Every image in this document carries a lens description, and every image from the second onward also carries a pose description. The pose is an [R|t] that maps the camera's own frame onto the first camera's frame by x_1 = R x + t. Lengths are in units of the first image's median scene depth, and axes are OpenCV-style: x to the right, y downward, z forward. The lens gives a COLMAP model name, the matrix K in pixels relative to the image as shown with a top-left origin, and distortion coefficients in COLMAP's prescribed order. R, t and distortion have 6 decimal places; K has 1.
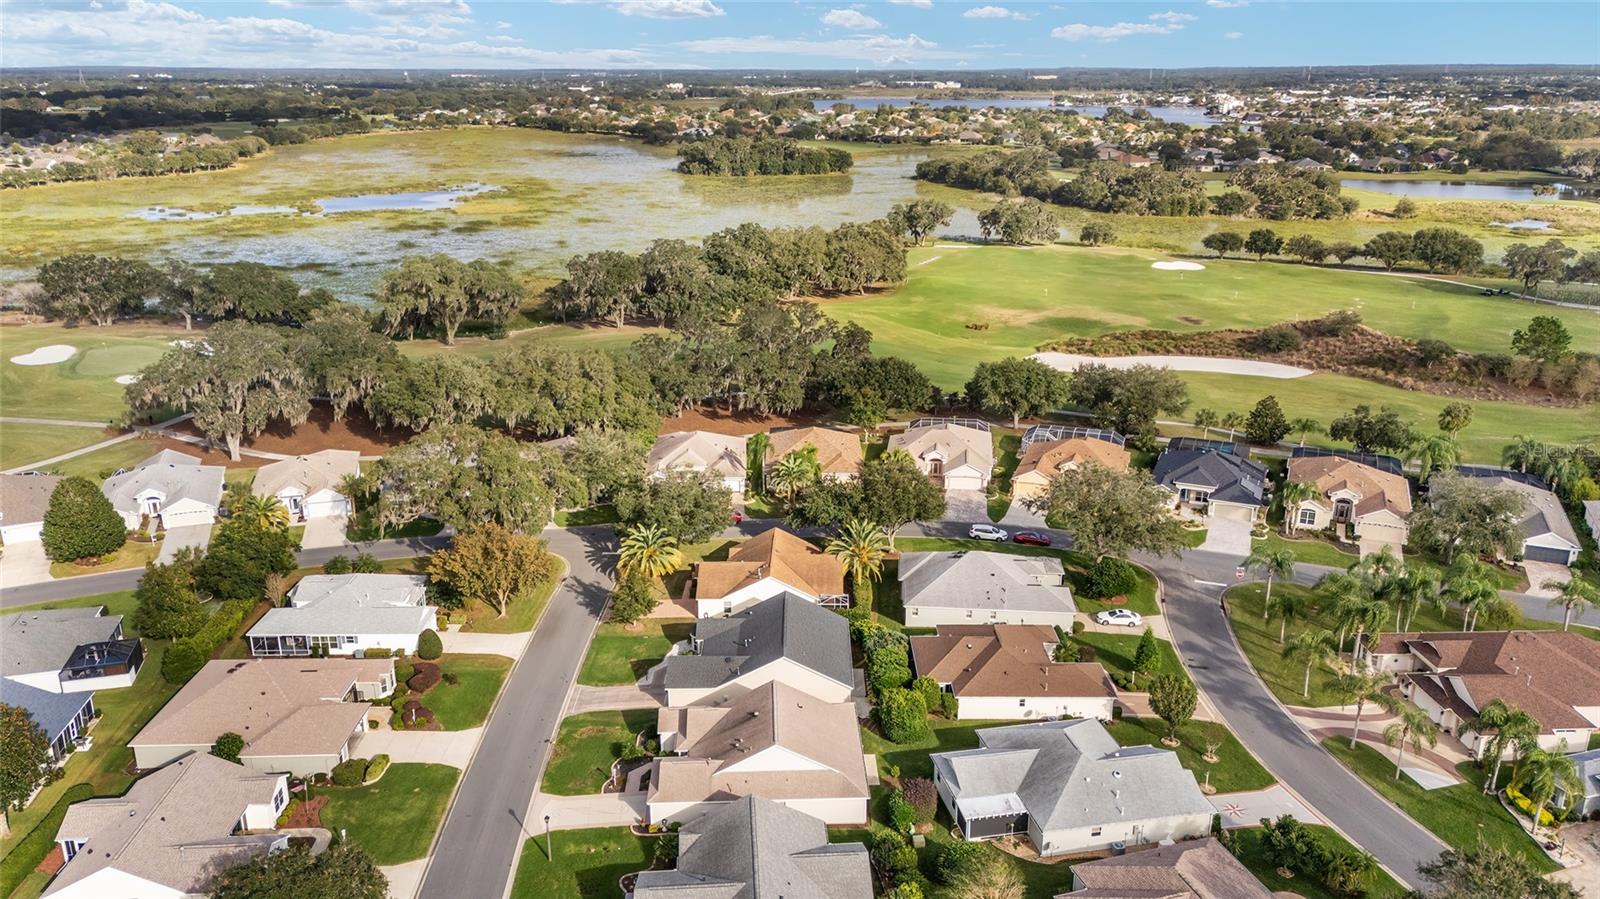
lens RADIAL K [[1257.0, 0, 804.2], [0, 1257.0, 454.6], [0, 0, 1]] dist [0.084832, -0.013435]
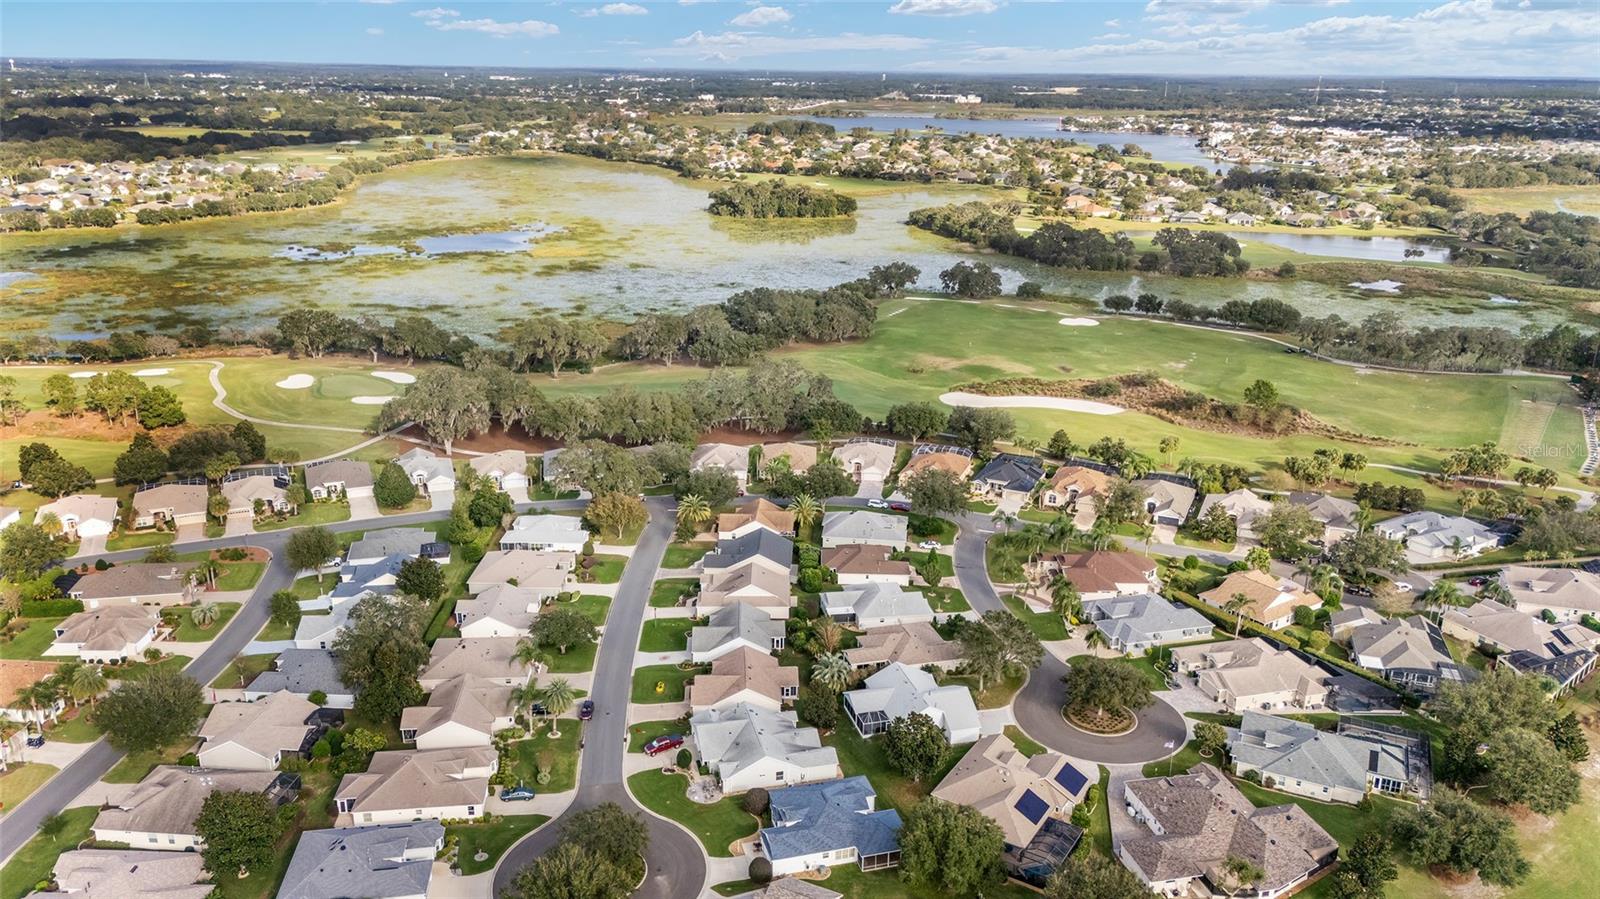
lens RADIAL K [[1257.0, 0, 795.8], [0, 1257.0, 445.6], [0, 0, 1]] dist [0.084832, -0.013435]
pose [[0.999478, 0.021251, -0.024339, 0.046644], [-0.021361, 0.999763, -0.004253, -0.008375], [0.024243, 0.004771, 0.999695, -0.555746]]
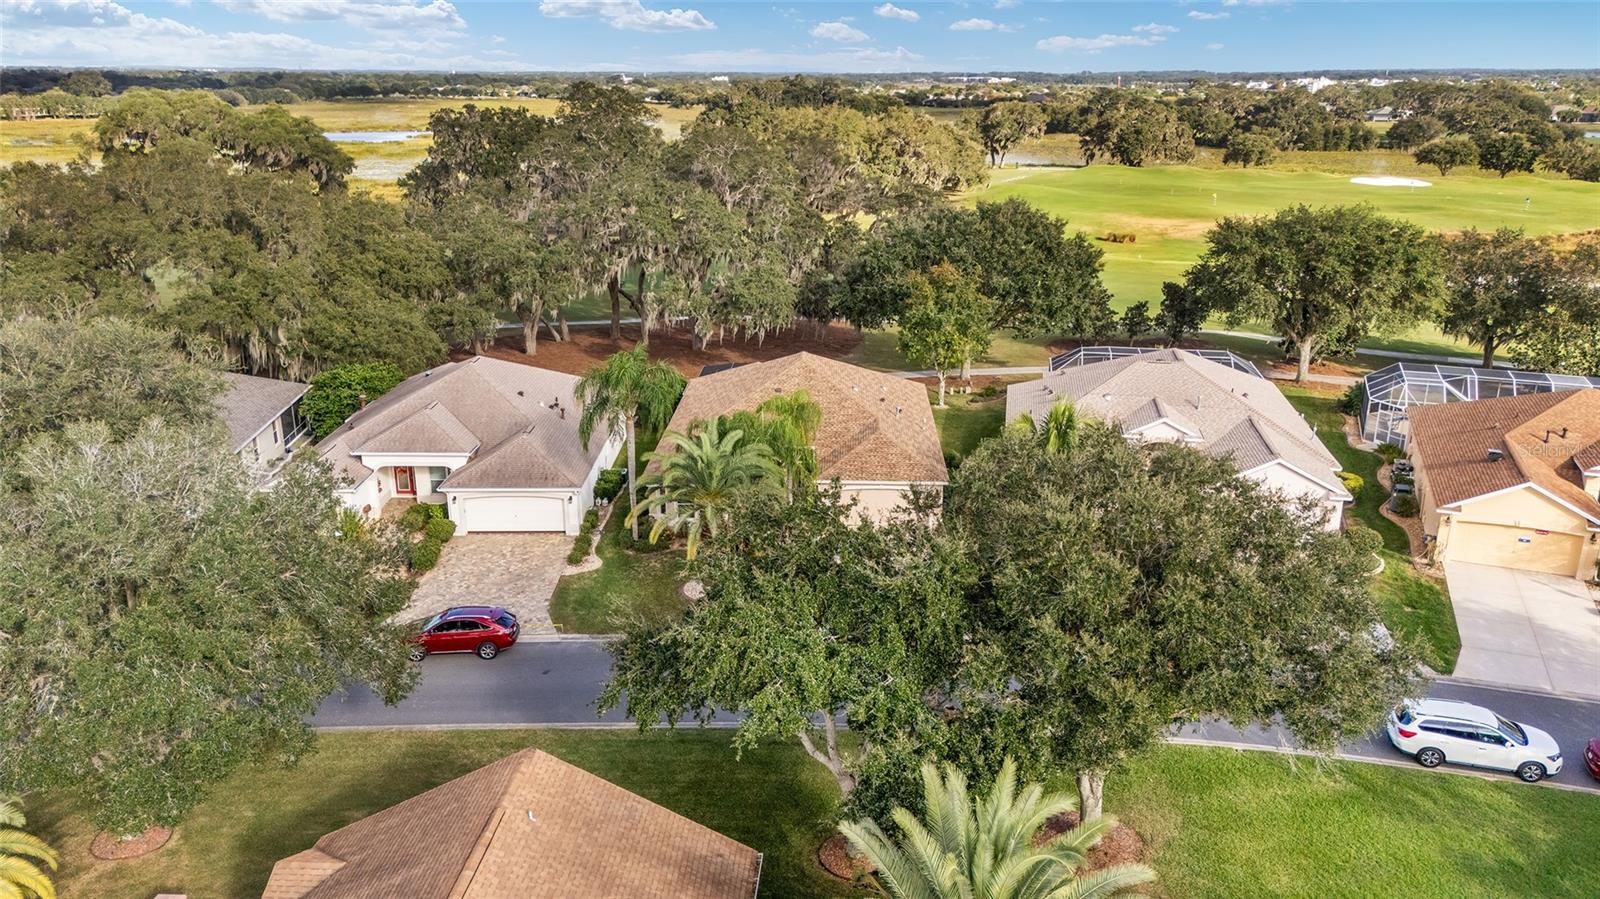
lens RADIAL K [[1257.0, 0, 805.5], [0, 1257.0, 447.0], [0, 0, 1]] dist [0.084832, -0.013435]
pose [[0.999277, 0.016368, -0.034302, 0.016553], [-0.016761, 0.999797, -0.011190, 0.007162], [0.034112, 0.011756, 0.999349, 0.499059]]
